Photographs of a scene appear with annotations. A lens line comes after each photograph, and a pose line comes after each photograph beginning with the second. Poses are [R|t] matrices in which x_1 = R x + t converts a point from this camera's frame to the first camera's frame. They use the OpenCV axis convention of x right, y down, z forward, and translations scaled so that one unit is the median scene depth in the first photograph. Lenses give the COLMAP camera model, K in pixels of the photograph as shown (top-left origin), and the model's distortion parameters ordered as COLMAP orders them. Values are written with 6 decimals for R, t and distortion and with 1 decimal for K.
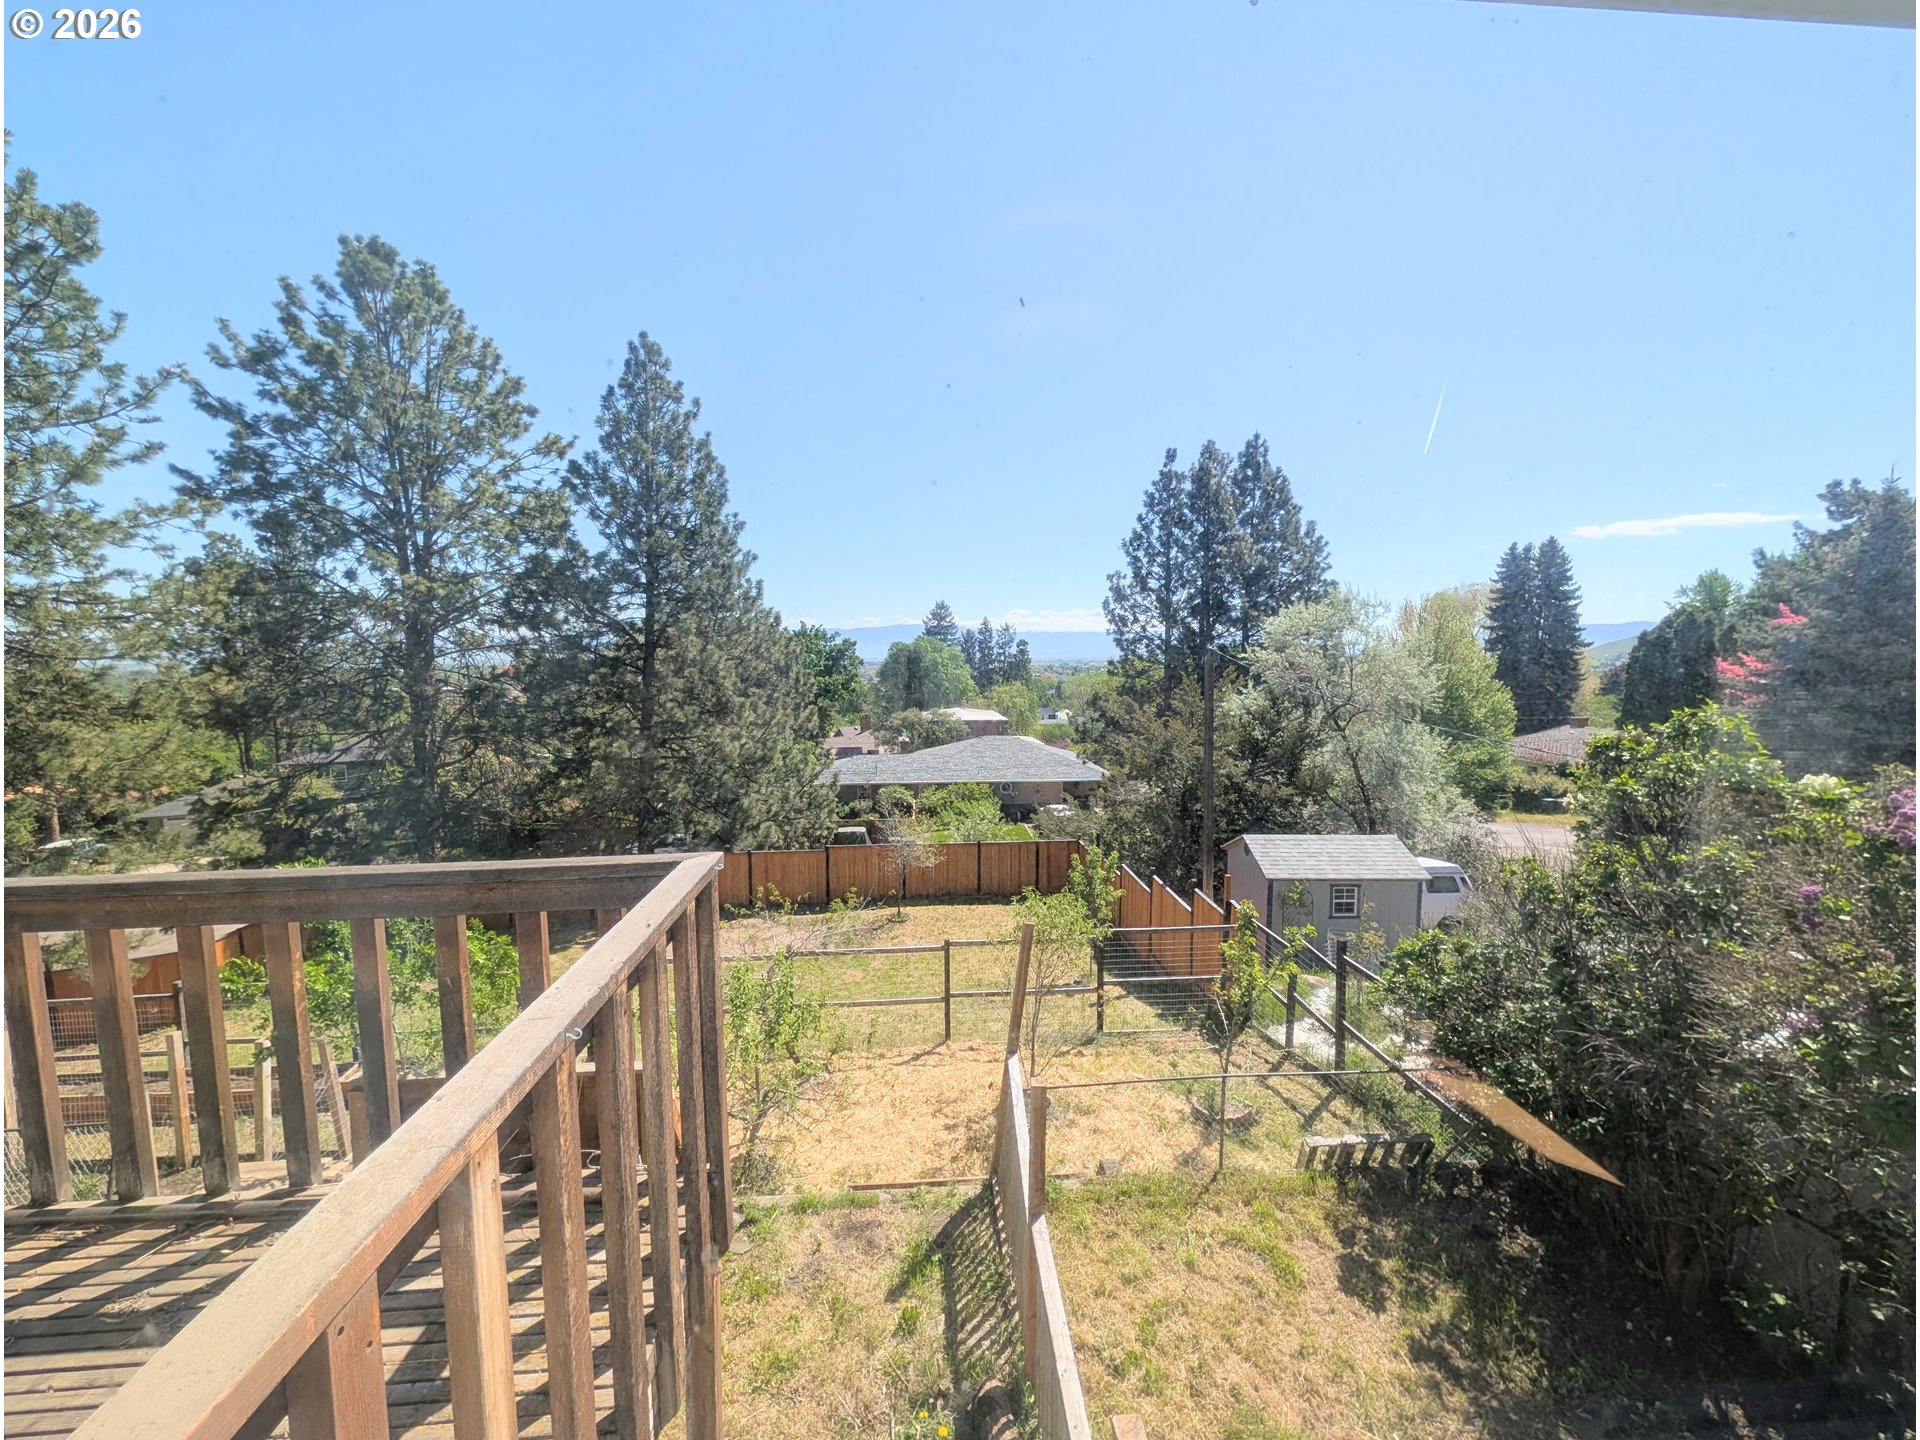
lens RADIAL K [[733.6, 0, 962.1], [0, 733.6, 723.6], [0, 0, 1]] dist [0.002528, -0.000253]
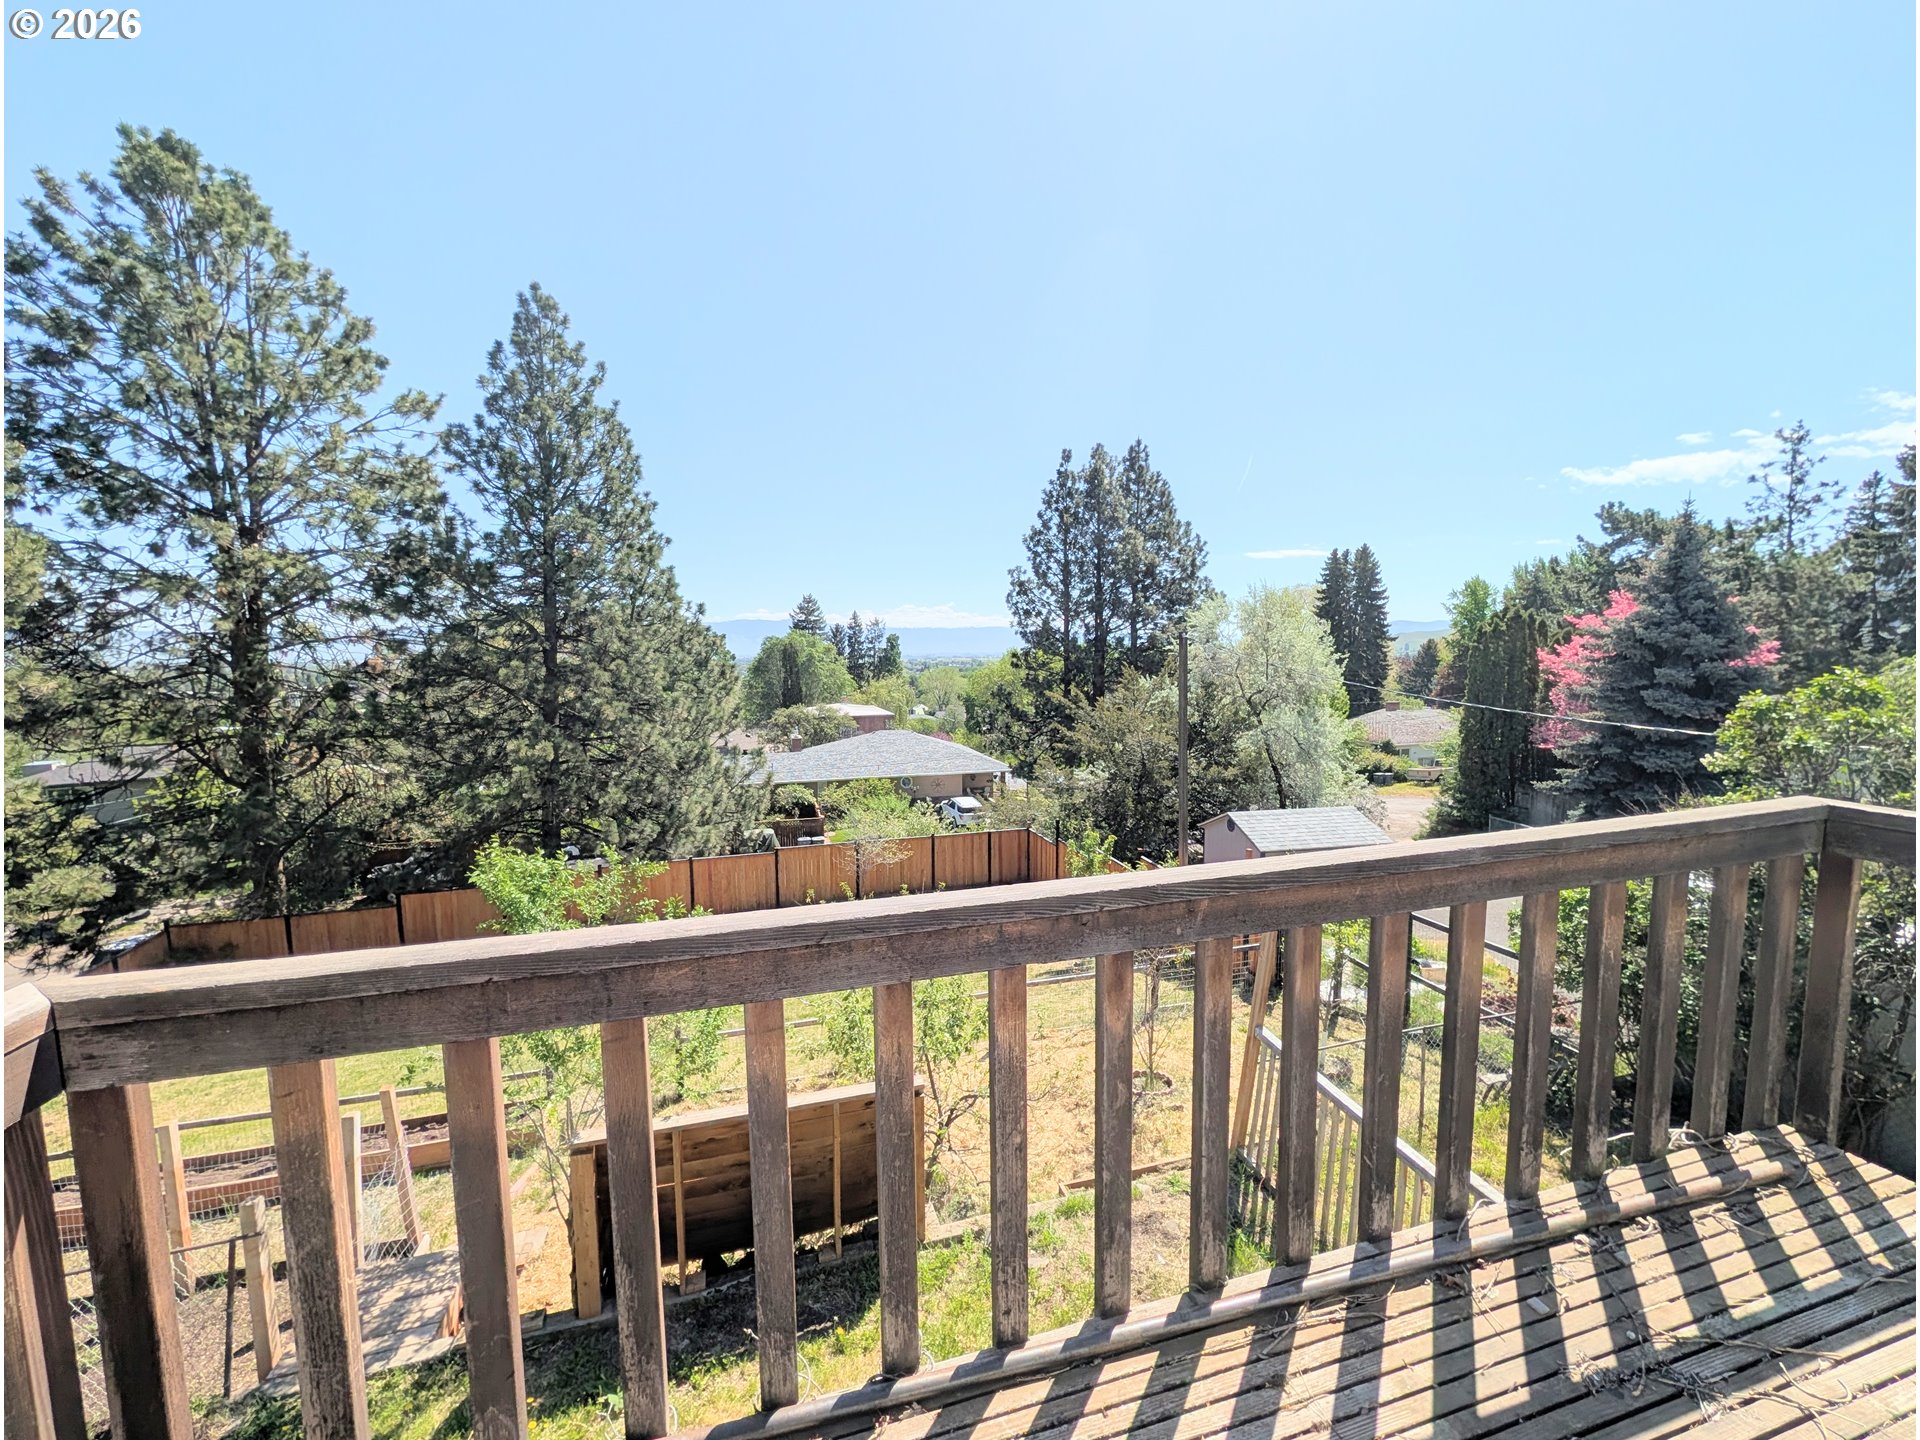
lens RADIAL K [[733.6, 0, 961.9], [0, 733.6, 724.4], [0, 0, 1]] dist [0.002528, -0.000253]
pose [[0.978602, -0.023460, 0.204422, -0.122746], [0.022192, 0.999718, 0.008495, 0.003980], [-0.204564, -0.003777, 0.978846, 0.022578]]
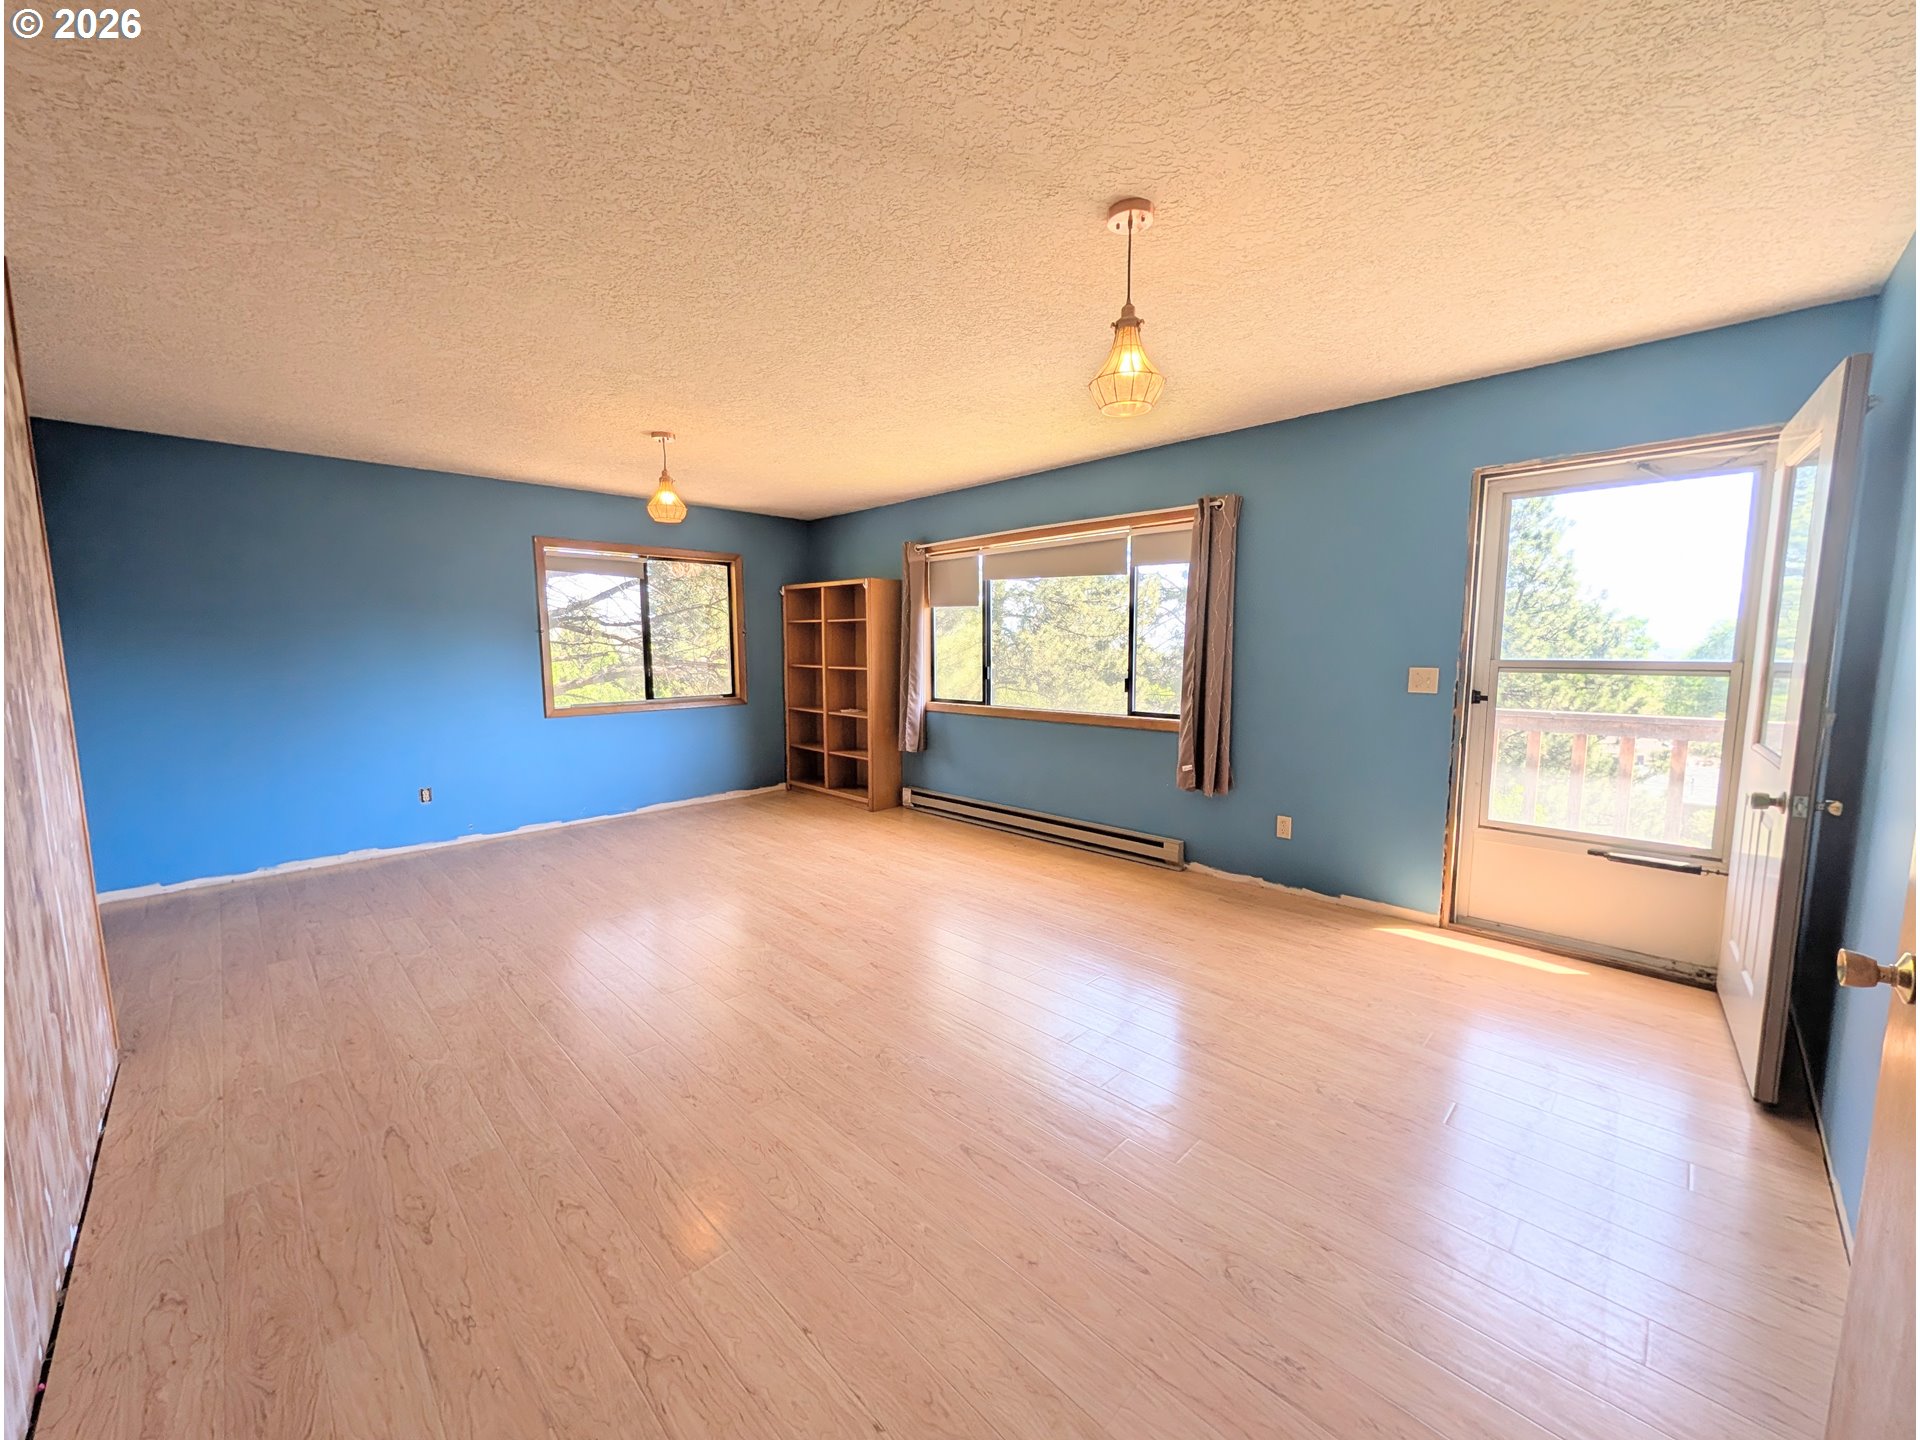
lens RADIAL K [[733.6, 0, 970.2], [0, 733.6, 724.0], [0, 0, 1]] dist [0.002528, -0.000253]
pose [[0.661407, 0.084887, -0.745208, -0.087586], [-0.068224, 0.996265, 0.052934, 0.017028], [0.746918, 0.015830, 0.664728, -0.130775]]
